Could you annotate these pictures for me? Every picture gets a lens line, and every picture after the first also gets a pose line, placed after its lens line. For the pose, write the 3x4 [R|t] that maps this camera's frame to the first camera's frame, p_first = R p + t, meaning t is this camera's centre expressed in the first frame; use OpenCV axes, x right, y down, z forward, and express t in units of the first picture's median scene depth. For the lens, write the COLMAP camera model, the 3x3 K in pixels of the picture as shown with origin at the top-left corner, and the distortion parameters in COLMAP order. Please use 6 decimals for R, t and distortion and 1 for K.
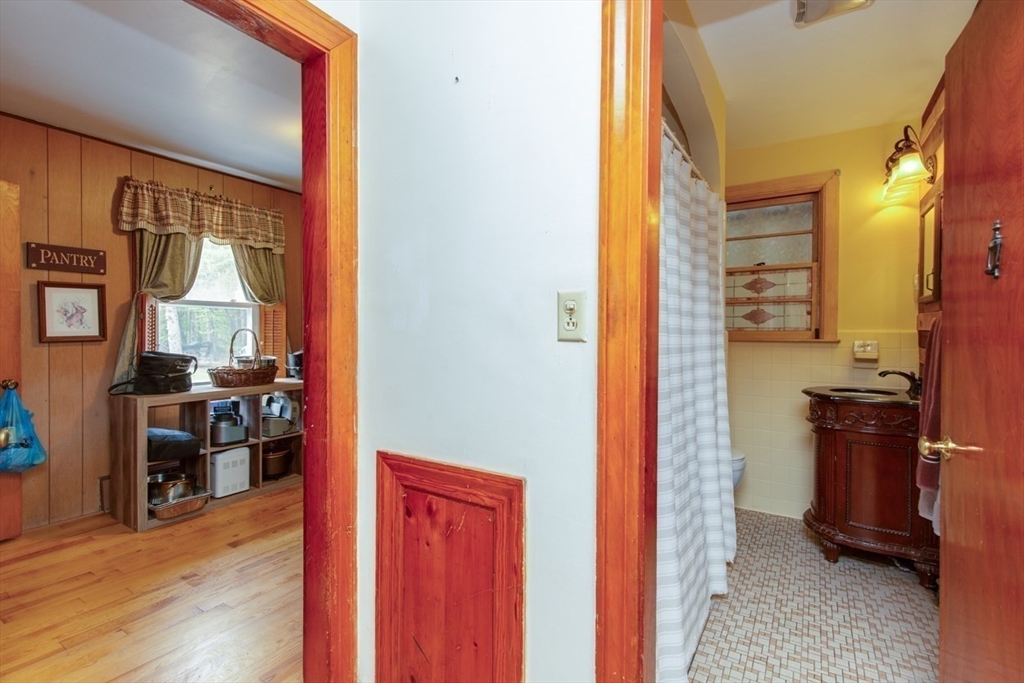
lens RADIAL K [[511.9, 0, 513.4], [0, 511.9, 334.8], [0, 0, 1]] dist [0.004614, -0.000249]
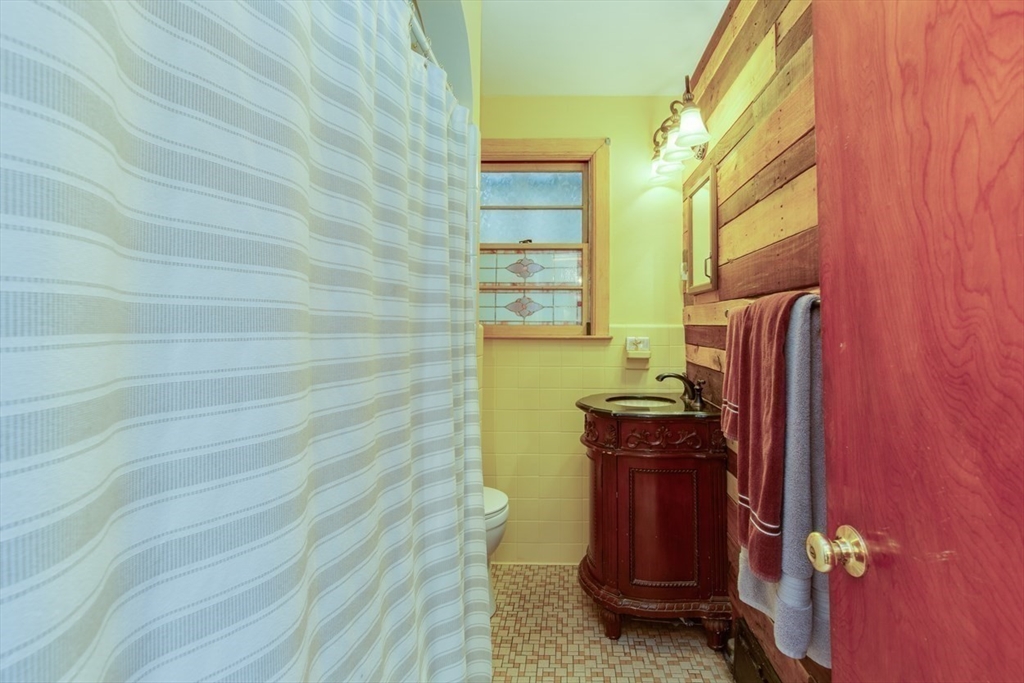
lens RADIAL K [[467.3, 0, 509.3], [0, 467.3, 341.2], [0, 0, 1]] dist [0.003230, -0.000140]
pose [[0.916509, -0.012157, 0.399829, 0.177213], [0.001889, 0.999658, 0.026067, -0.002295], [-0.400010, -0.023135, 0.916219, 0.367290]]
